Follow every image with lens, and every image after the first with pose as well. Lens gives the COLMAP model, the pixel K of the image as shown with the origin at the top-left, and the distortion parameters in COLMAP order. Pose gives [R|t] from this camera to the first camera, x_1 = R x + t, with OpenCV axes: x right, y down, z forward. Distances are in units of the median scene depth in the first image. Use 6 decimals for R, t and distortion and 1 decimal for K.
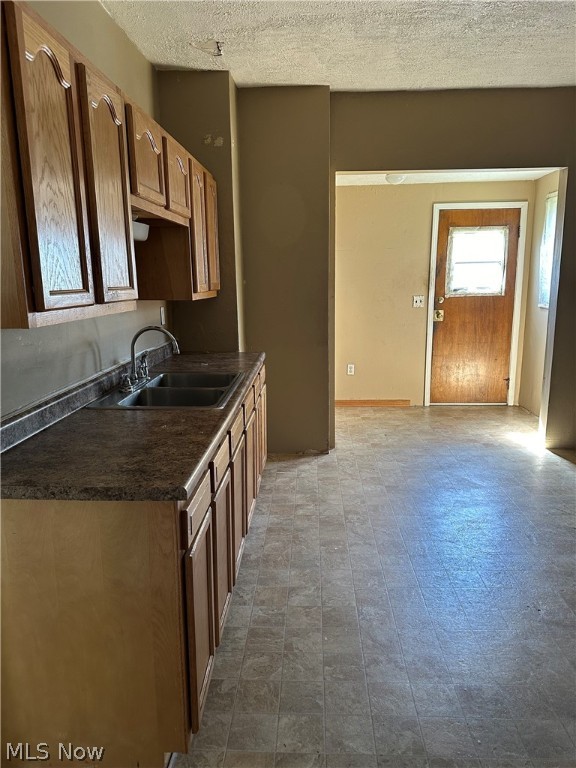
lens RADIAL K [[532.2, 0, 288.0], [0, 532.2, 384.0], [0, 0, 1]] dist [0.143116, -0.185817]
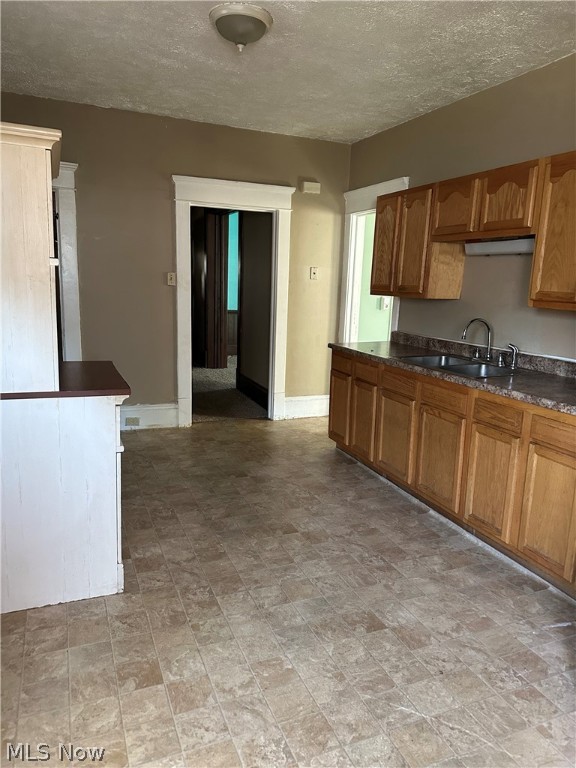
lens RADIAL K [[532.2, 0, 288.0], [0, 532.2, 384.0], [0, 0, 1]] dist [0.143116, -0.185817]
pose [[-0.905708, 0.062590, -0.419257, 0.564703], [-0.105975, 0.924202, 0.366907, -0.299062], [0.410442, 0.376741, -0.830423, 1.475332]]
